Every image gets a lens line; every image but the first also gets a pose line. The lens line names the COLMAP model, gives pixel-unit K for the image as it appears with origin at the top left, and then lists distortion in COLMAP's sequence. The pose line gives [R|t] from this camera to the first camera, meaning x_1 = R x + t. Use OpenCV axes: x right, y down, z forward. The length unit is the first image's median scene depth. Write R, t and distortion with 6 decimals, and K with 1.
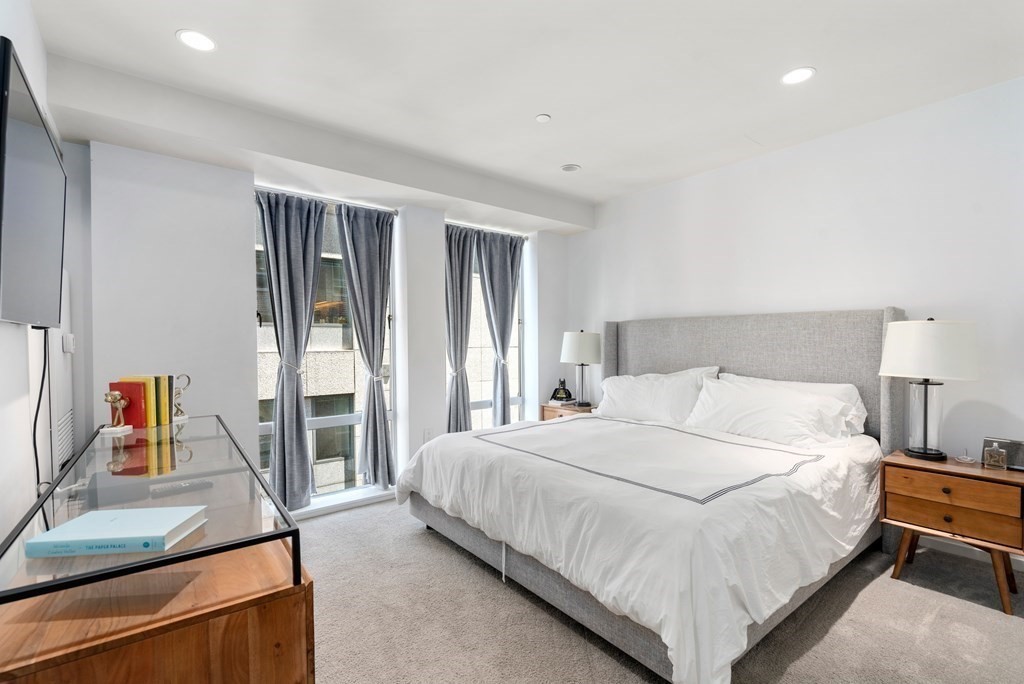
lens RADIAL K [[470.5, 0, 508.7], [0, 470.5, 330.7], [0, 0, 1]] dist [-0.001763, 0.000008]
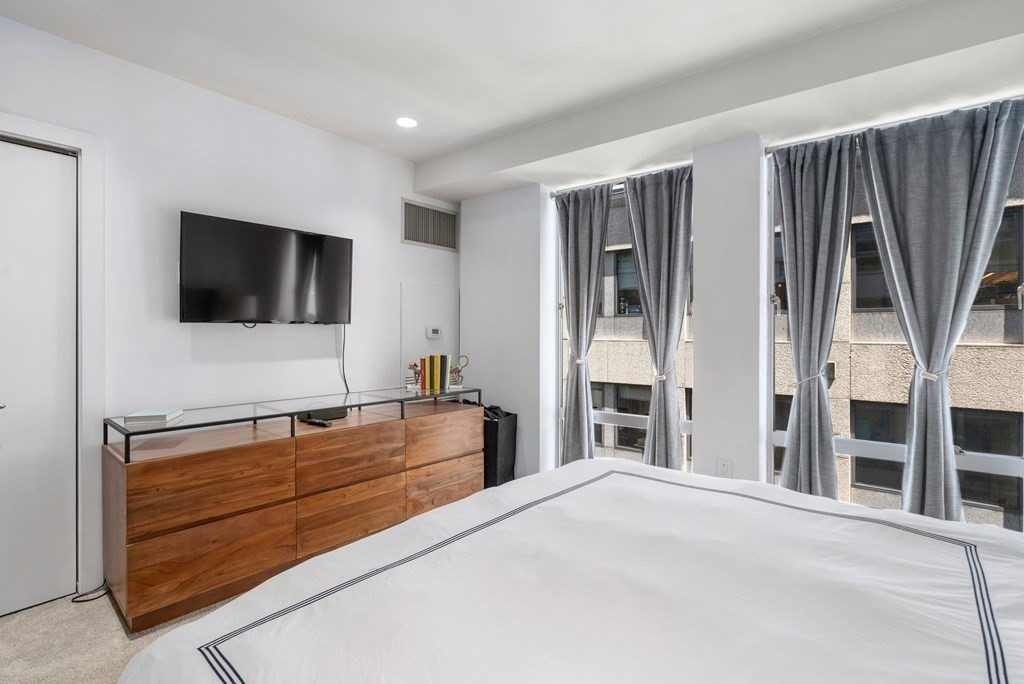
lens RADIAL K [[470.5, 0, 508.7], [0, 470.5, 330.7], [0, 0, 1]] dist [-0.001763, 0.000008]
pose [[0.232088, 0.000410, -0.972695, 0.426833], [0.018946, 0.999808, 0.004942, 0.009528], [0.972510, -0.019576, 0.232036, 0.519941]]
